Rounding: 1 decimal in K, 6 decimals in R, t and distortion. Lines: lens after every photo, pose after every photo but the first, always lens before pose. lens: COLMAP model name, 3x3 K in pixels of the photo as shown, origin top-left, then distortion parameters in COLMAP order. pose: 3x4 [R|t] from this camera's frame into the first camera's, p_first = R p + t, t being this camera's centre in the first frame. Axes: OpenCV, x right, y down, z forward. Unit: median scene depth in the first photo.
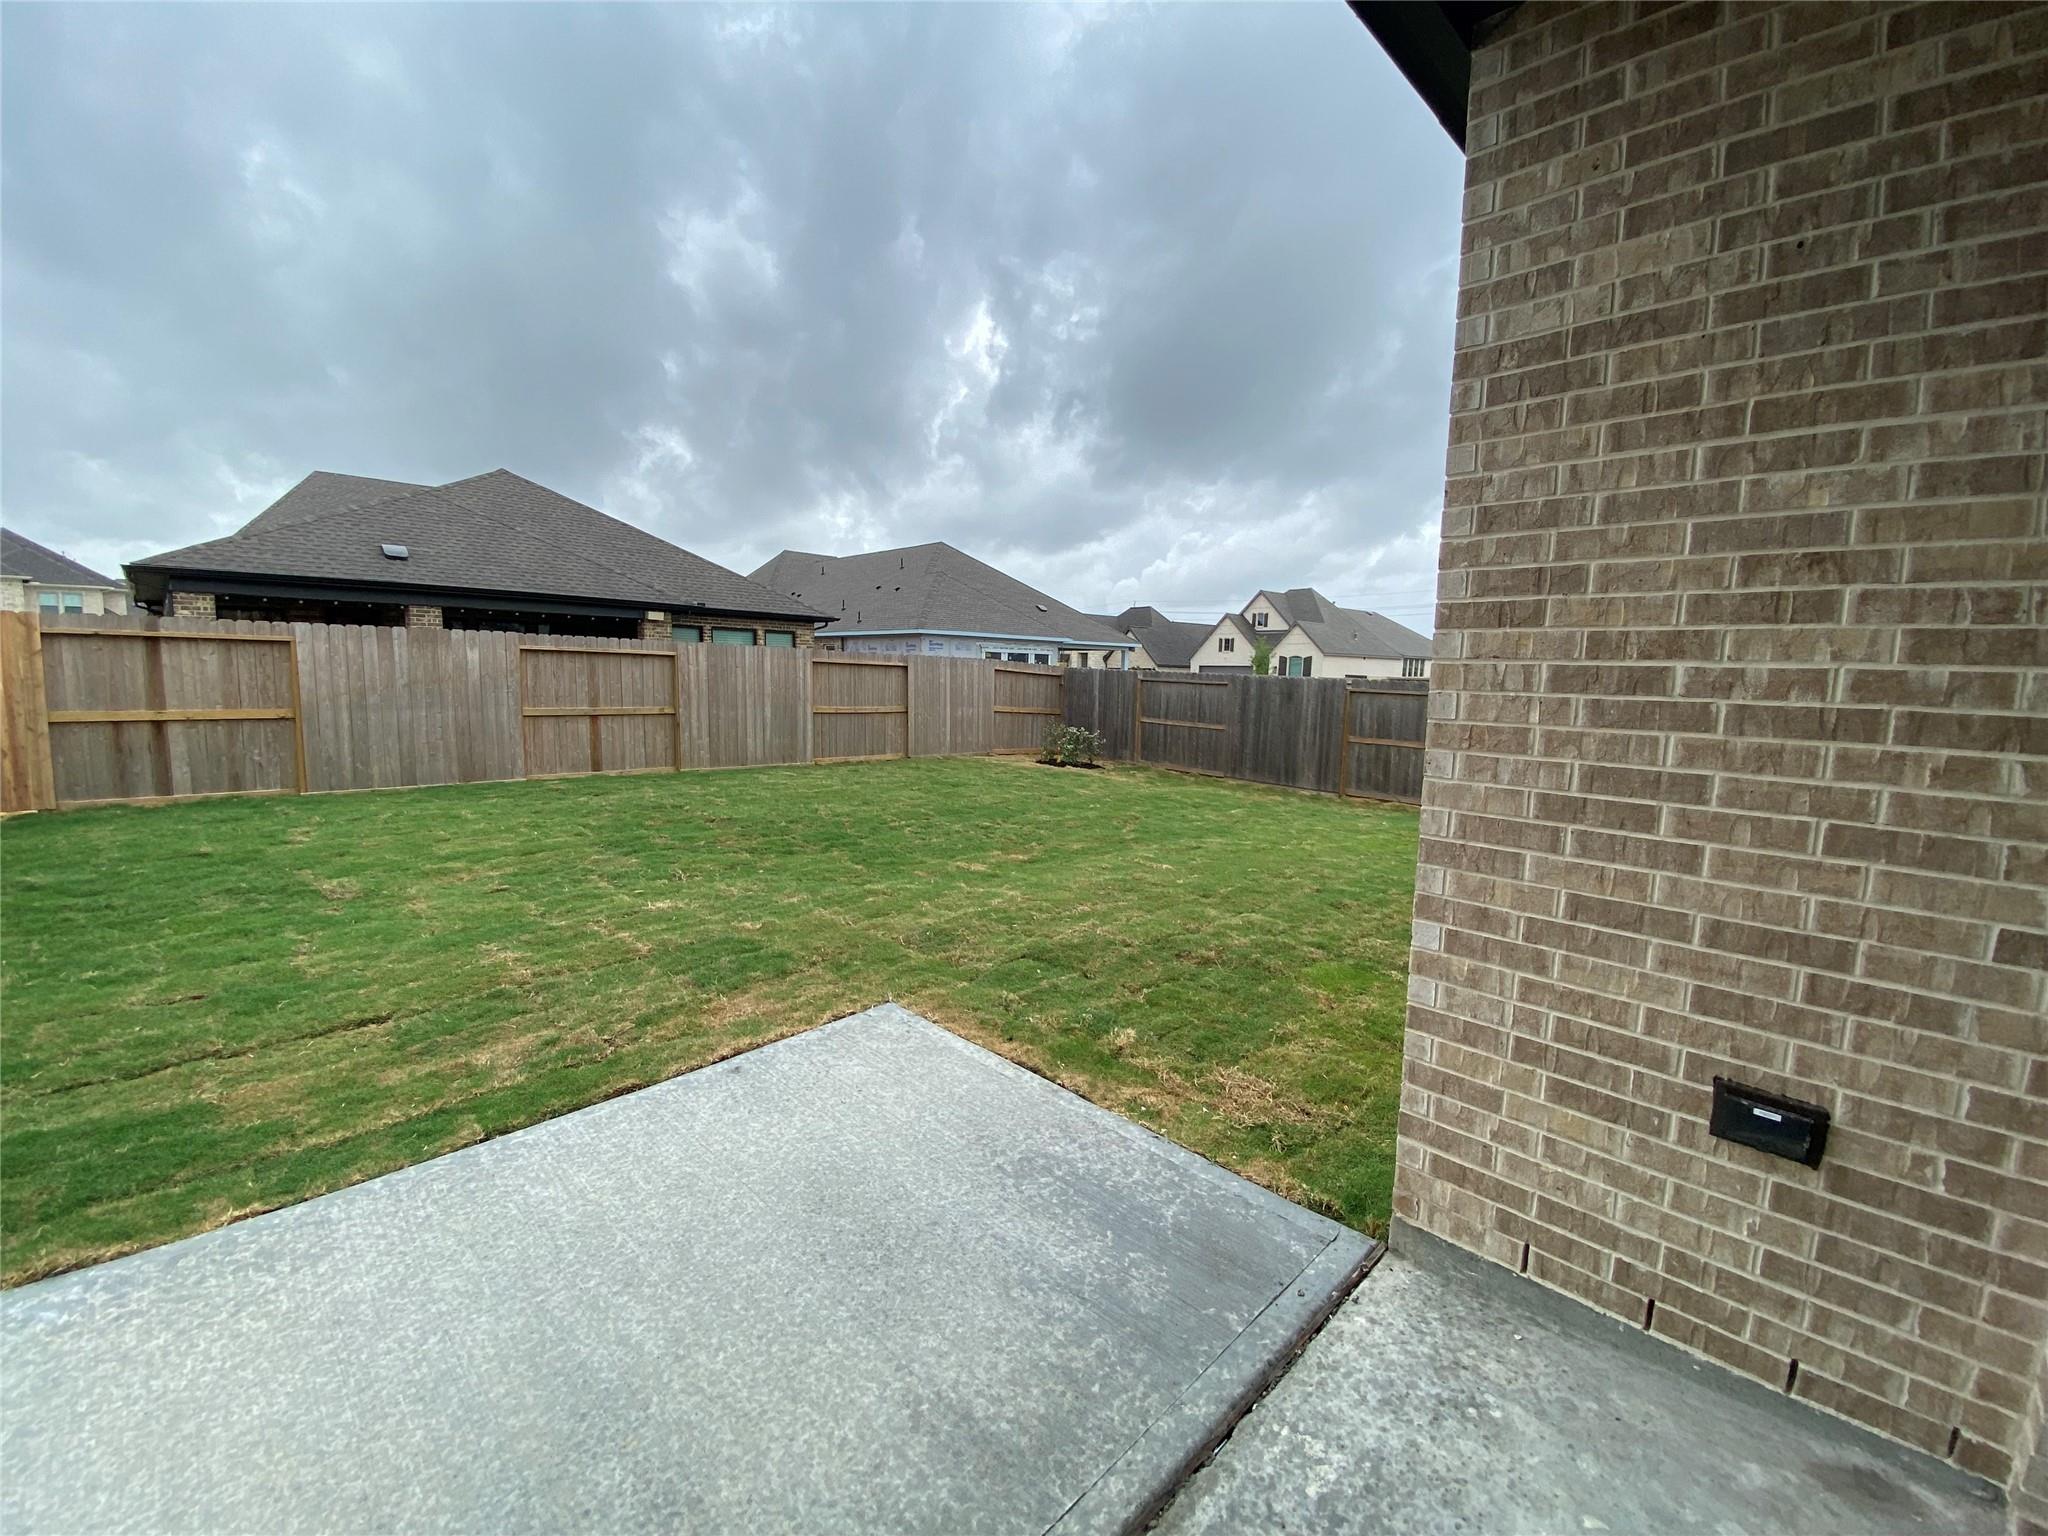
lens RADIAL K [[830.5, 0, 1029.7], [0, 830.5, 765.2], [0, 0, 1]] dist [0.003444, -0.010322]
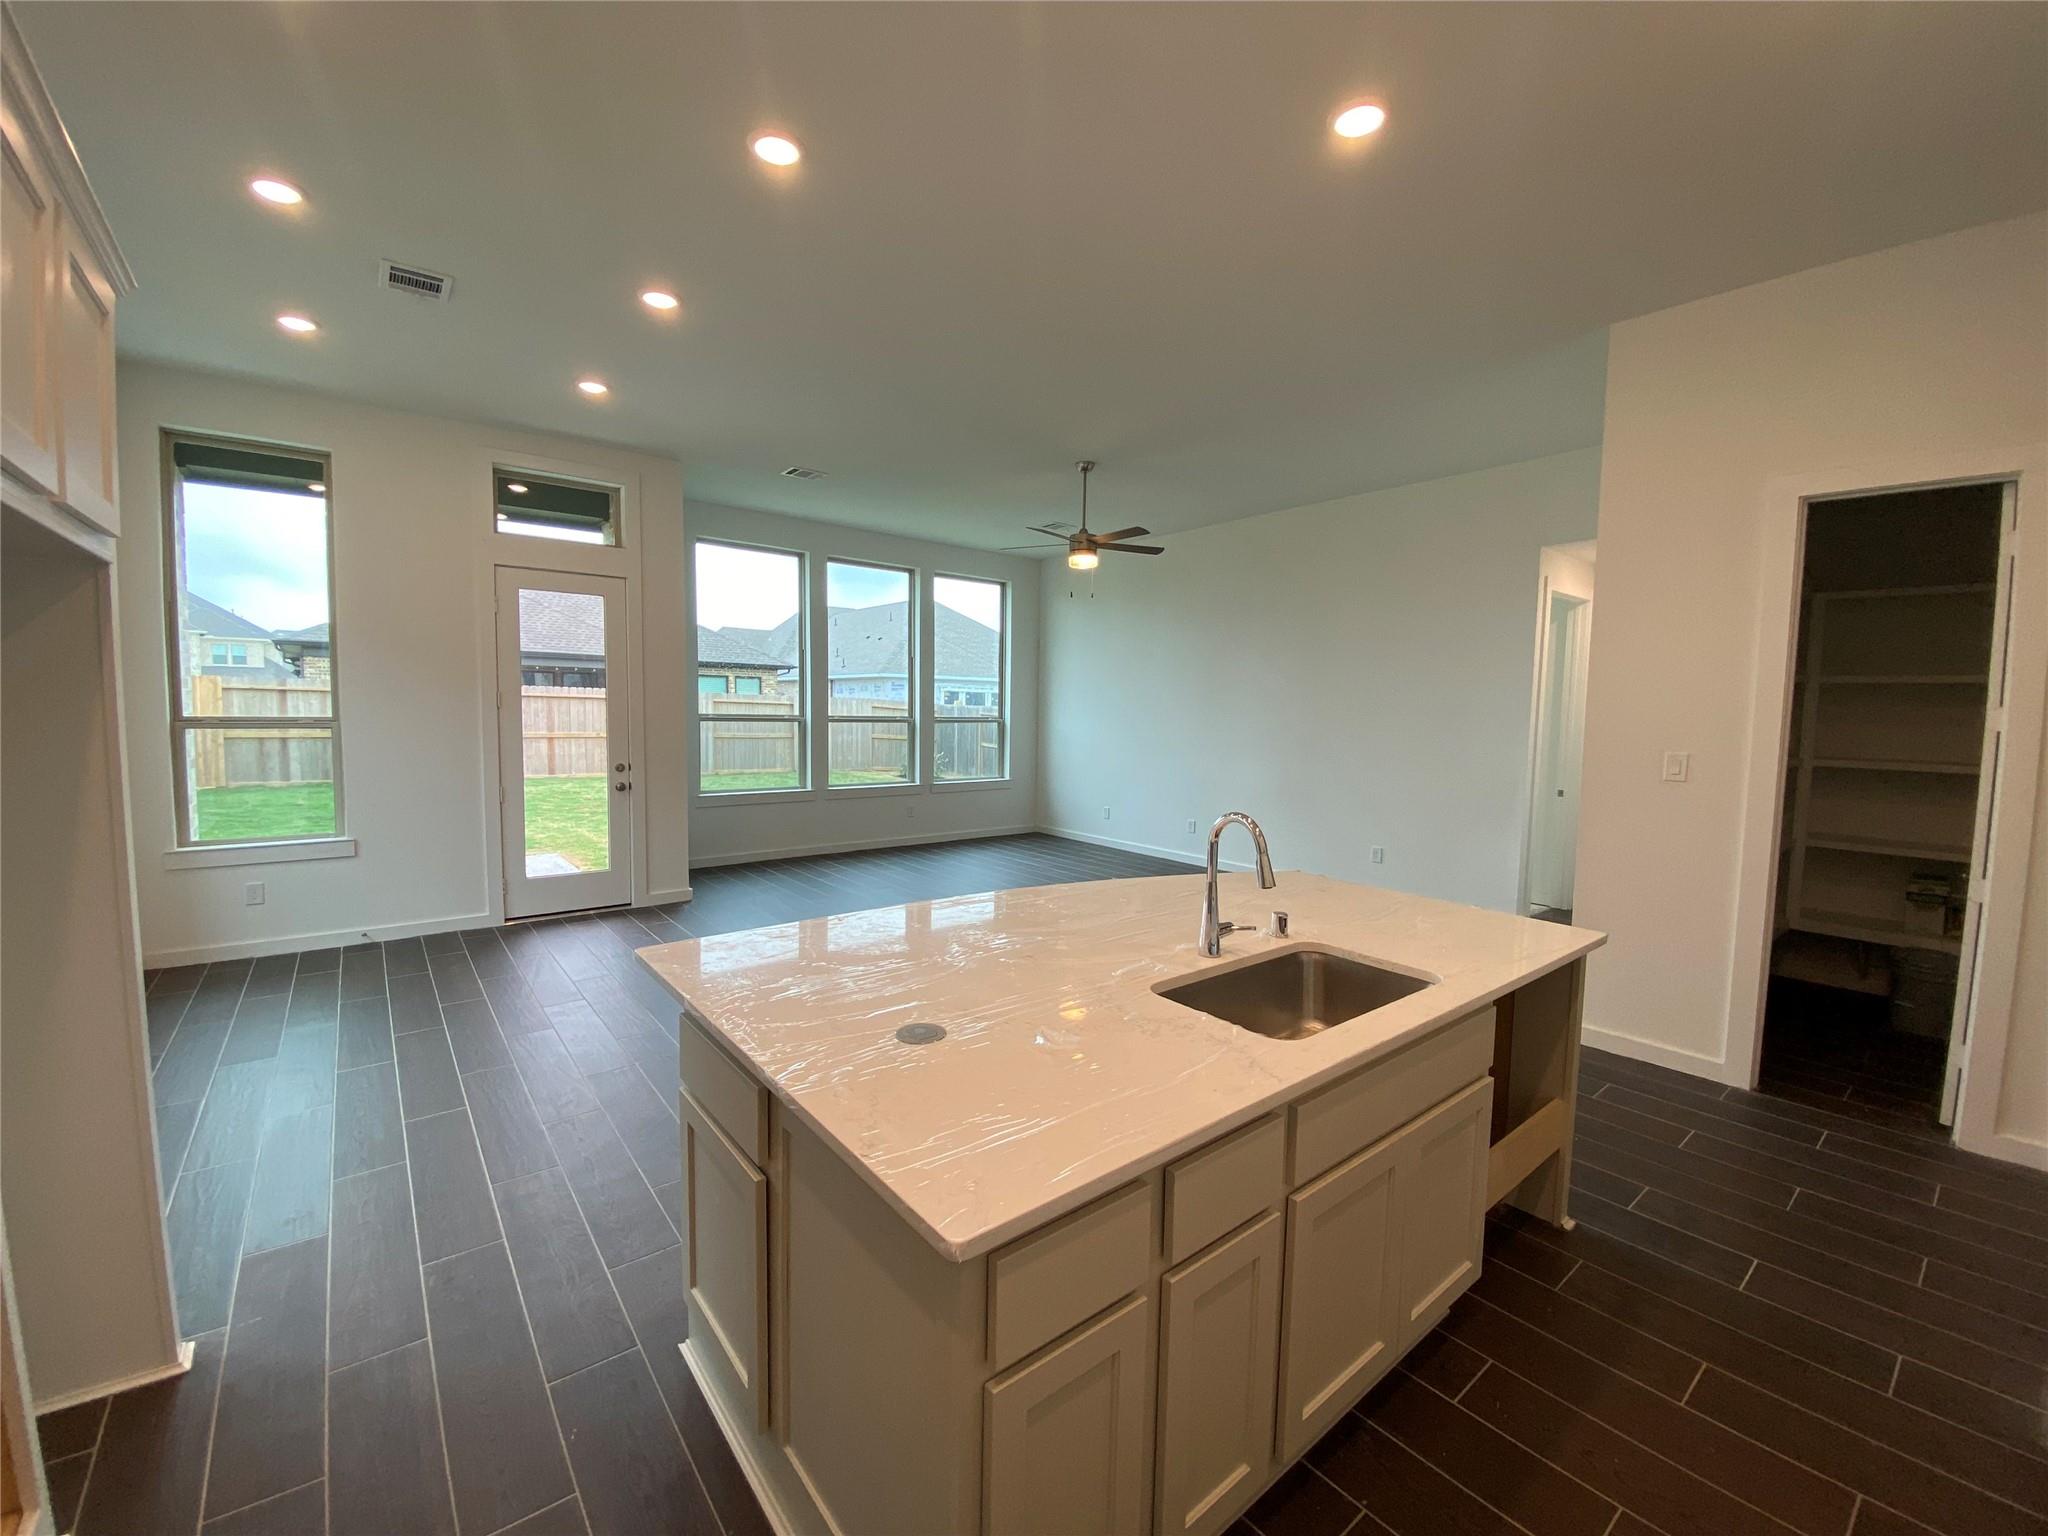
lens RADIAL K [[830.5, 0, 1027.7], [0, 830.5, 770.6], [0, 0, 1]] dist [0.003444, -0.010322]
pose [[0.995199, 0.002959, -0.097831, 0.534578], [-0.006671, 0.999269, -0.037641, 0.056179], [0.097648, 0.038113, 0.994491, -0.459298]]
